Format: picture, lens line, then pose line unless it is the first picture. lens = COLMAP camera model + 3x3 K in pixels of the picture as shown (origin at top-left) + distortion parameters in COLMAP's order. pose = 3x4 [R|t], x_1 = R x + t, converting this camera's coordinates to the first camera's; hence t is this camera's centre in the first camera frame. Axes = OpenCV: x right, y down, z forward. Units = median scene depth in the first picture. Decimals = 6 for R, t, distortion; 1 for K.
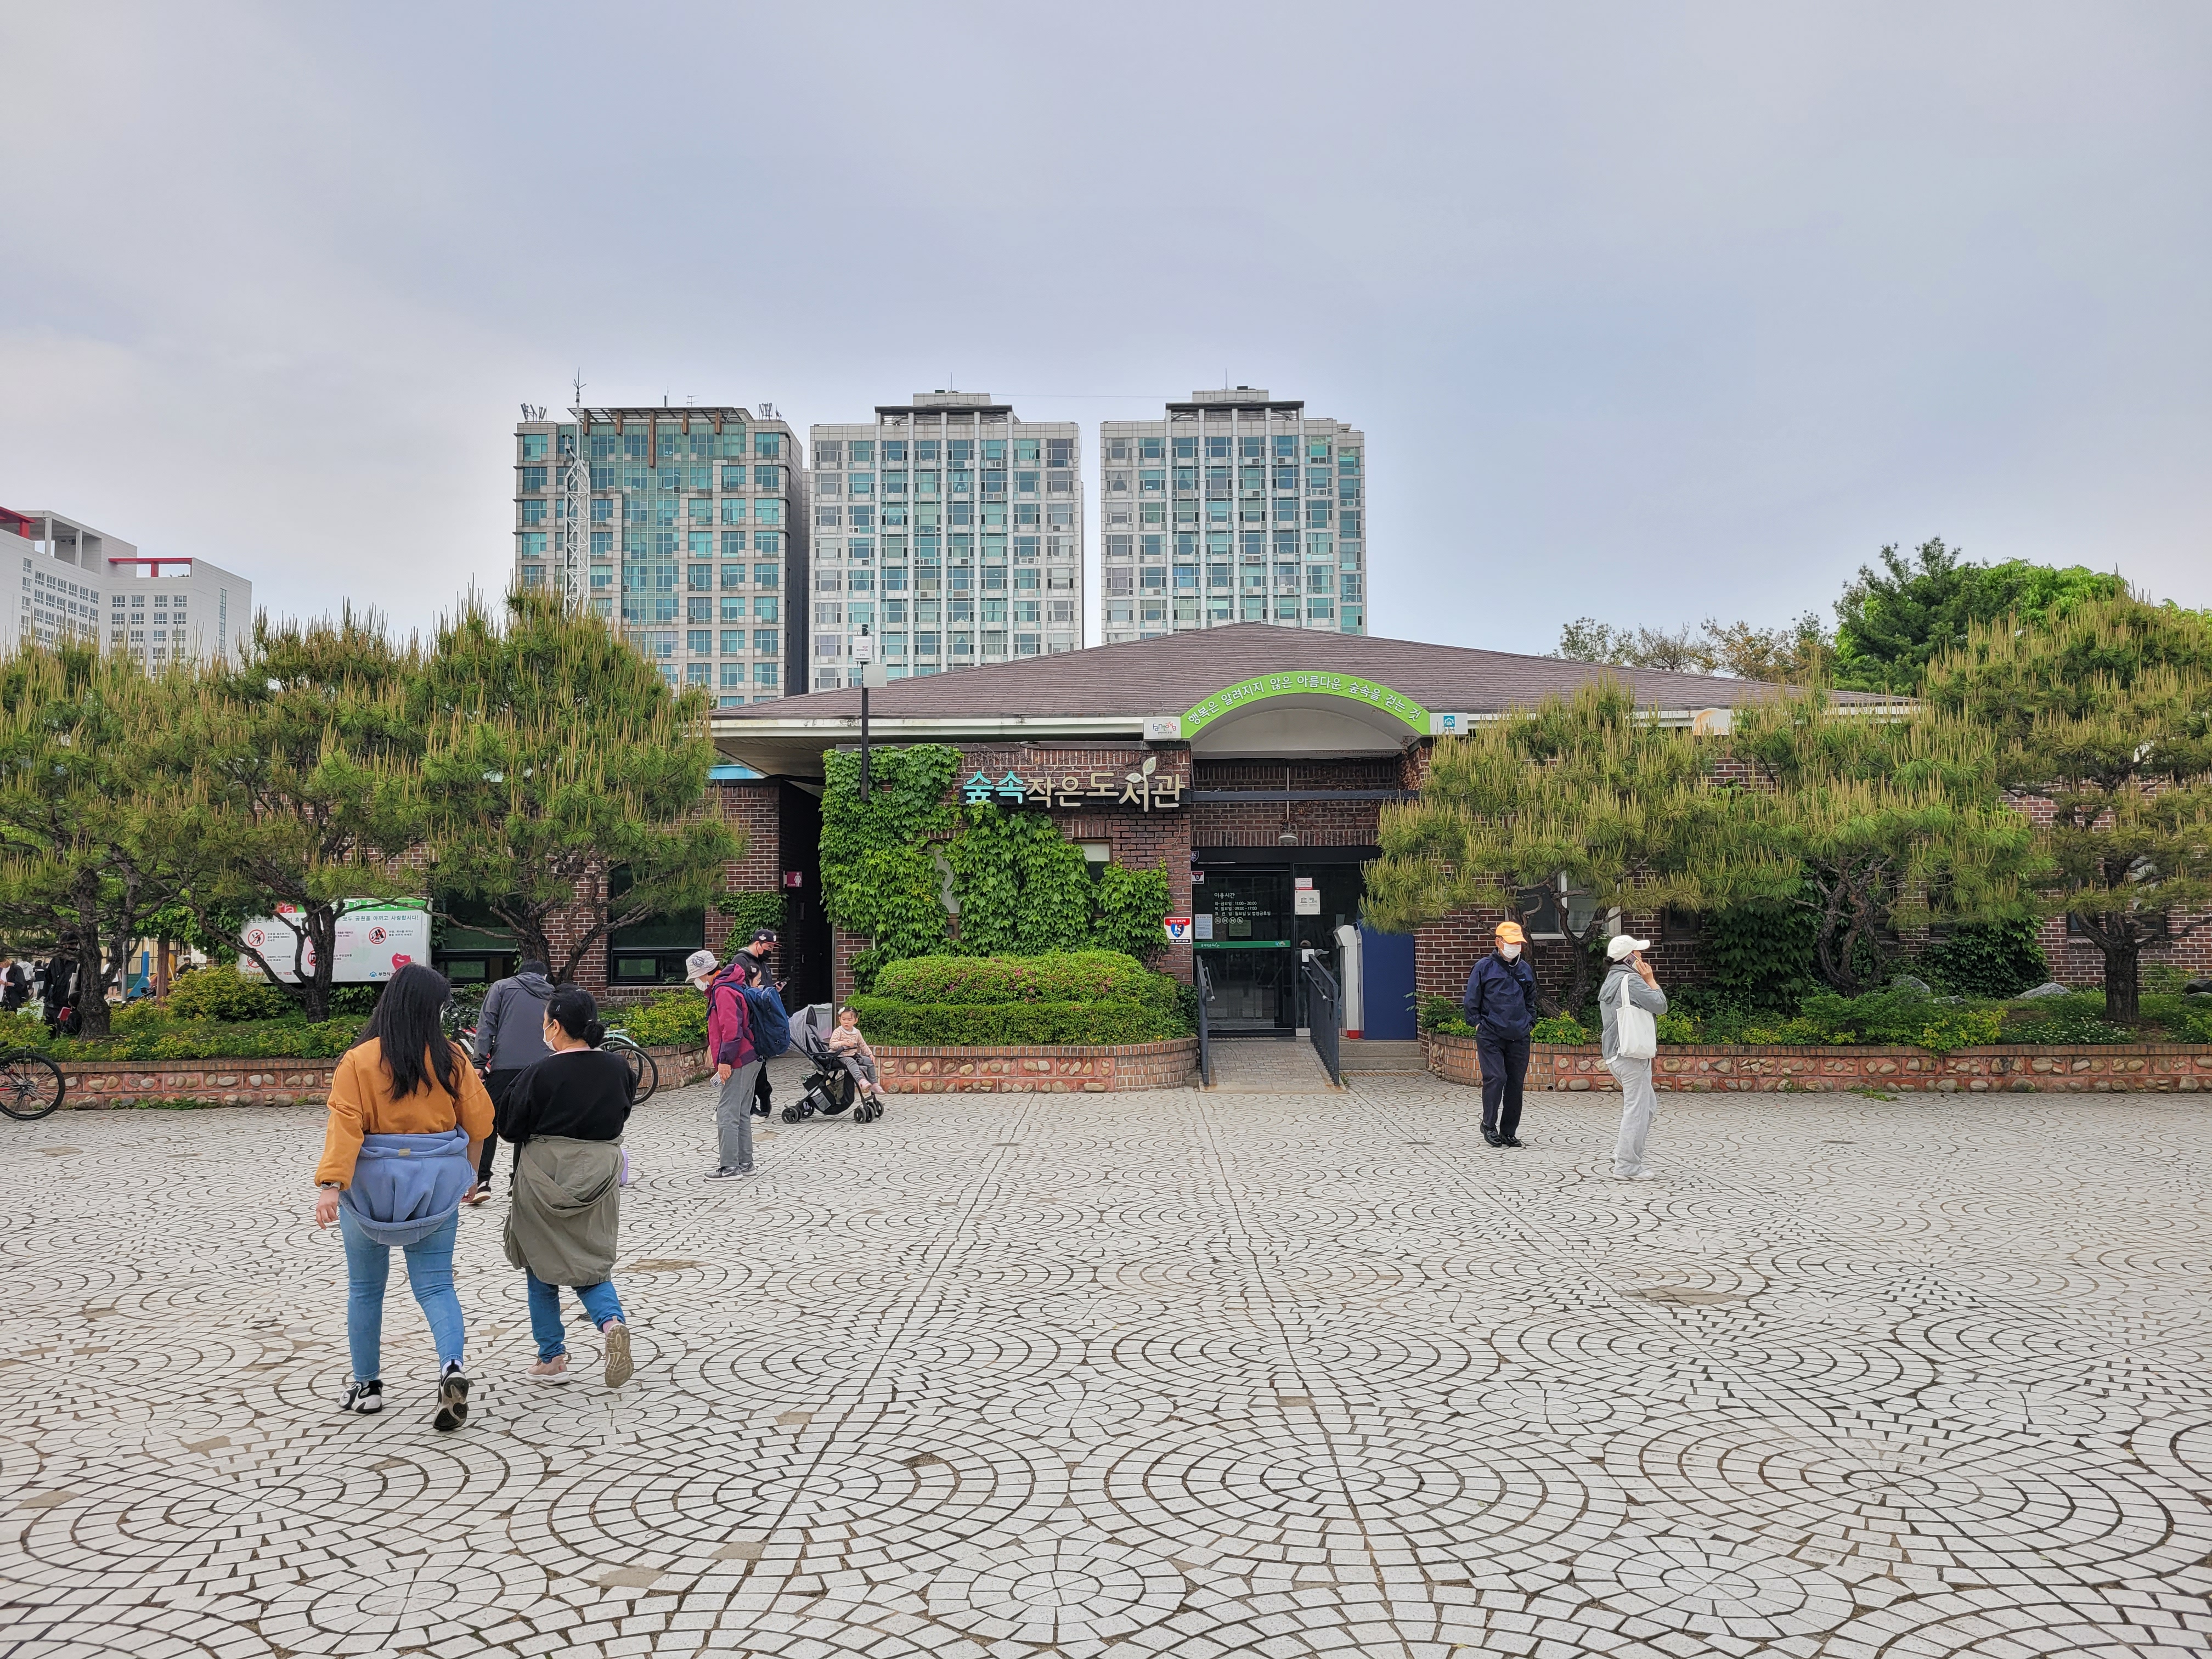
lens RADIAL K [[1677.3, 0, 1106.0], [0, 1677.3, 829.5], [0, 0, 1]] dist [0.012147, 0.001414]
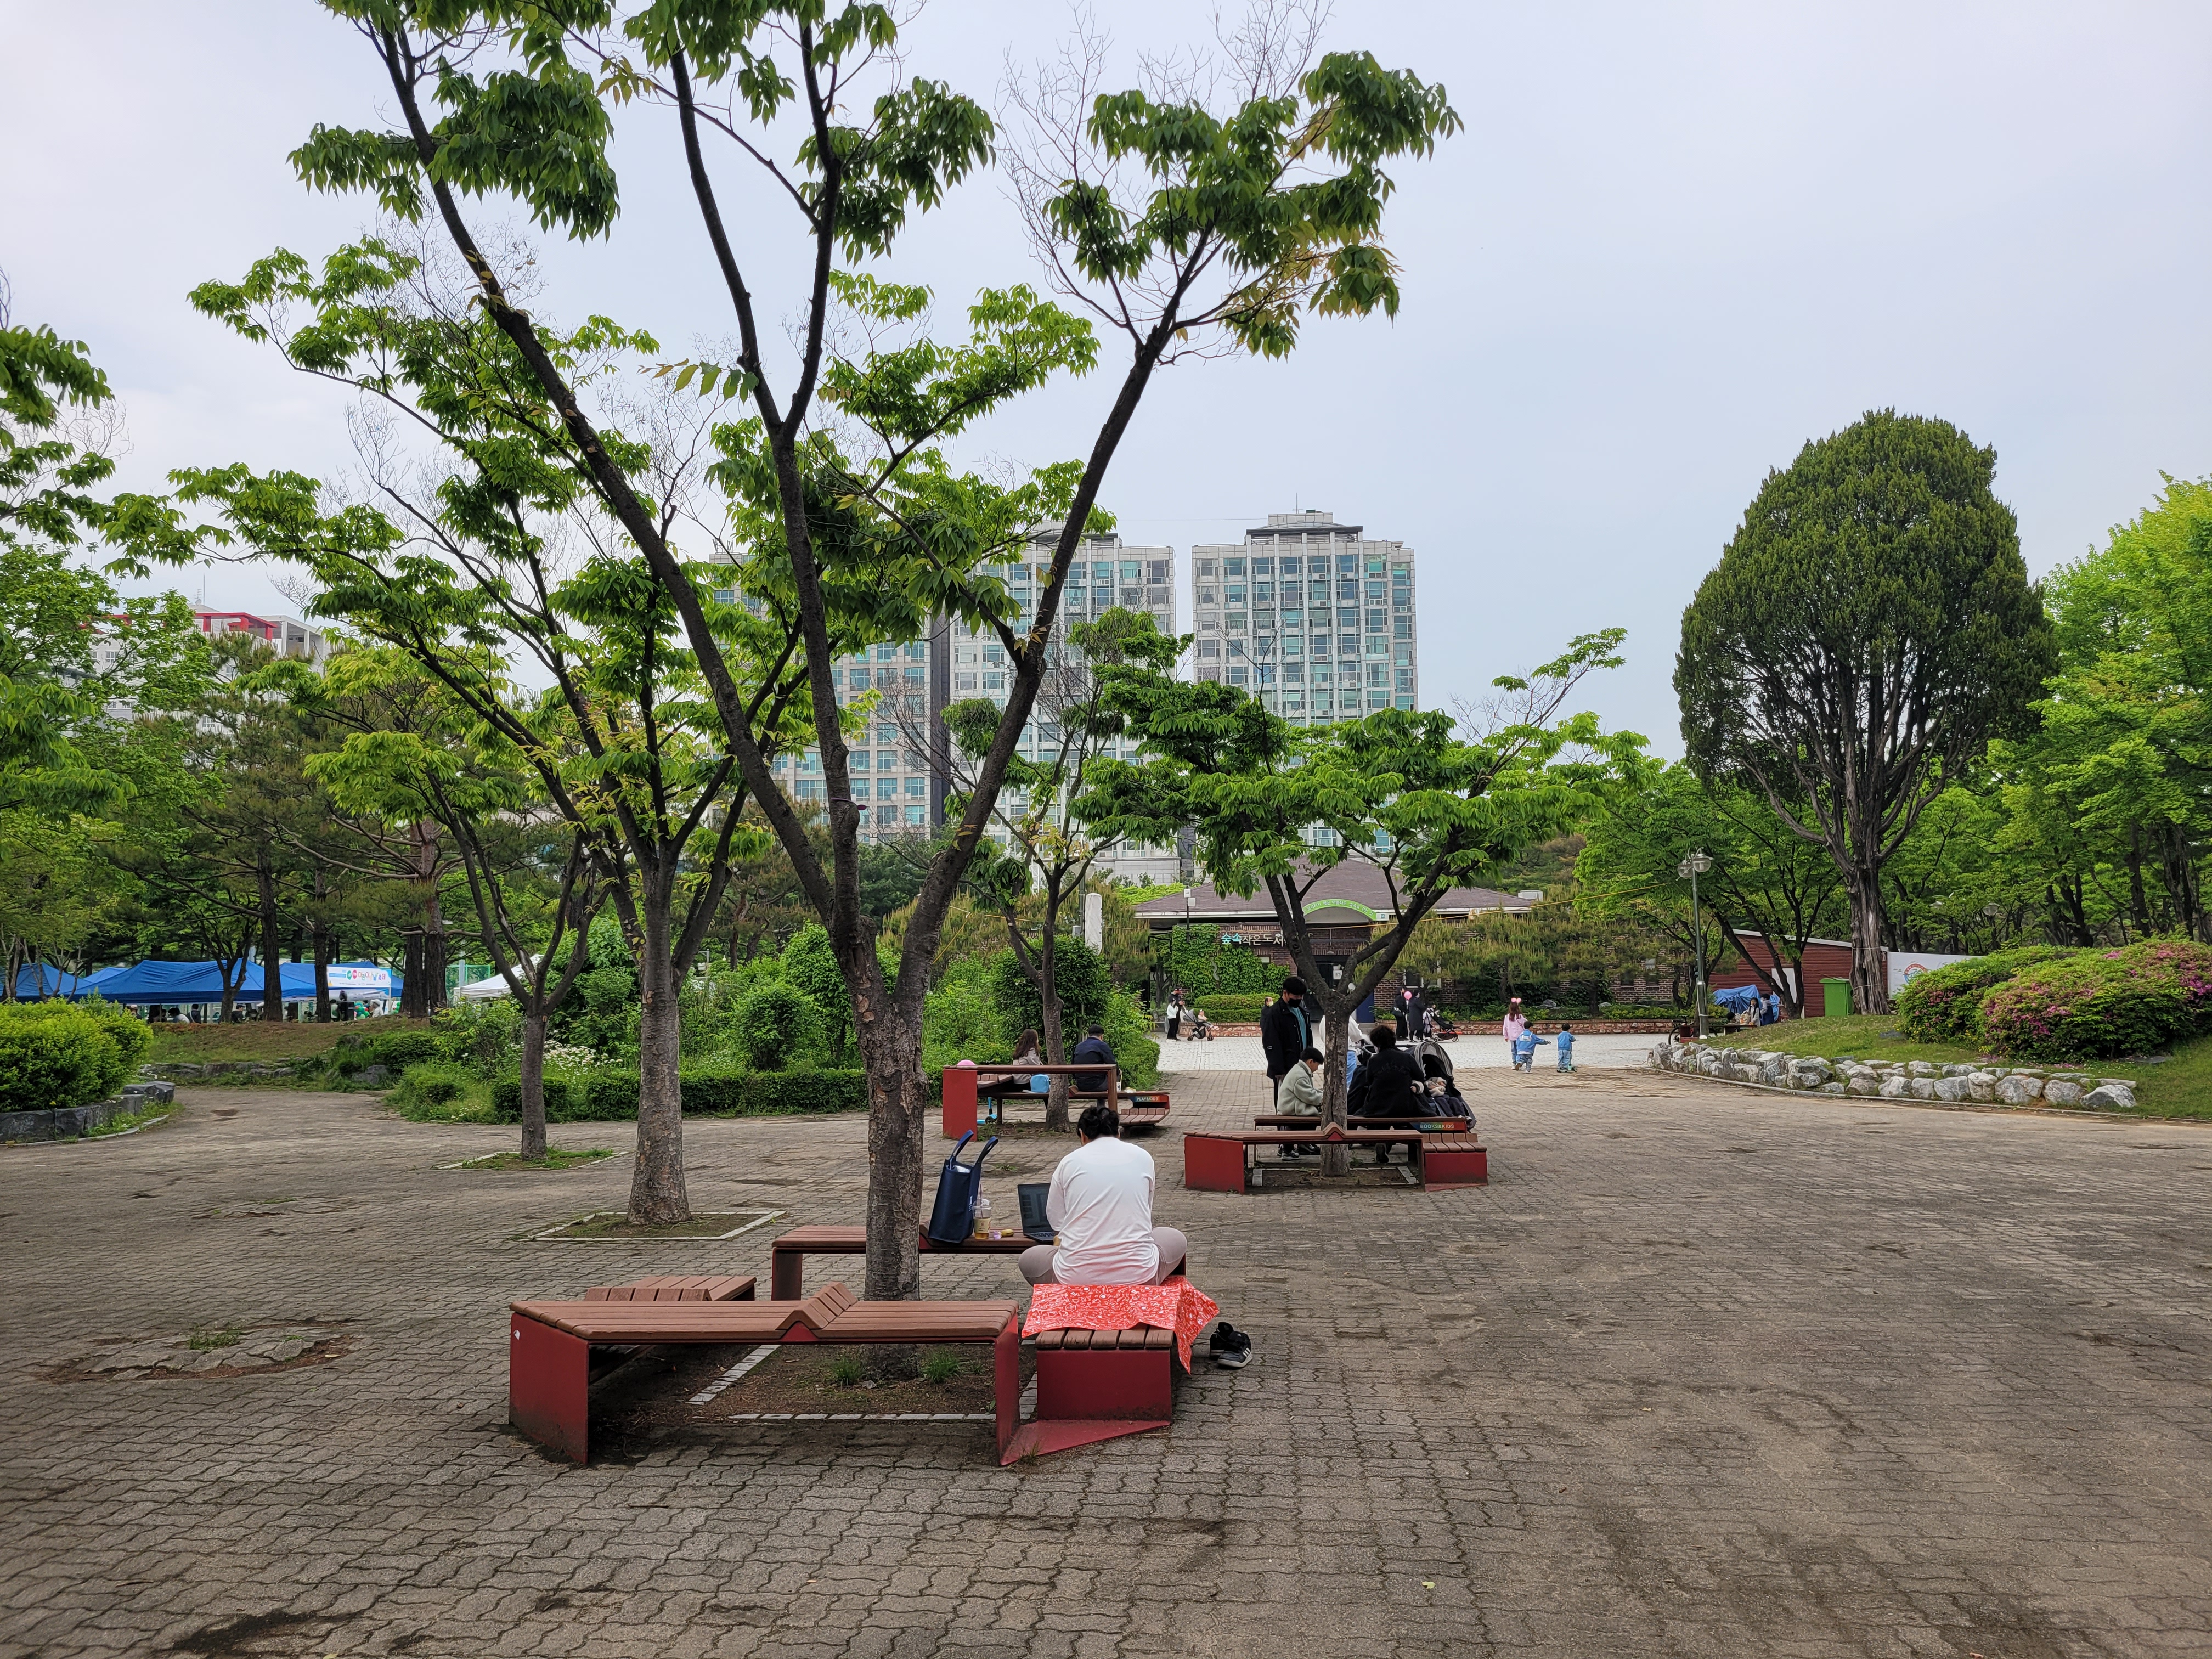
lens RADIAL K [[1677.3, 0, 1106.0], [0, 1677.3, 829.5], [0, 0, 1]] dist [0.012147, 0.001414]
pose [[0.999054, -0.009353, -0.042472, -0.015498], [0.008433, 0.999727, -0.021800, -0.015062], [0.042665, 0.021421, 0.998860, -0.194294]]
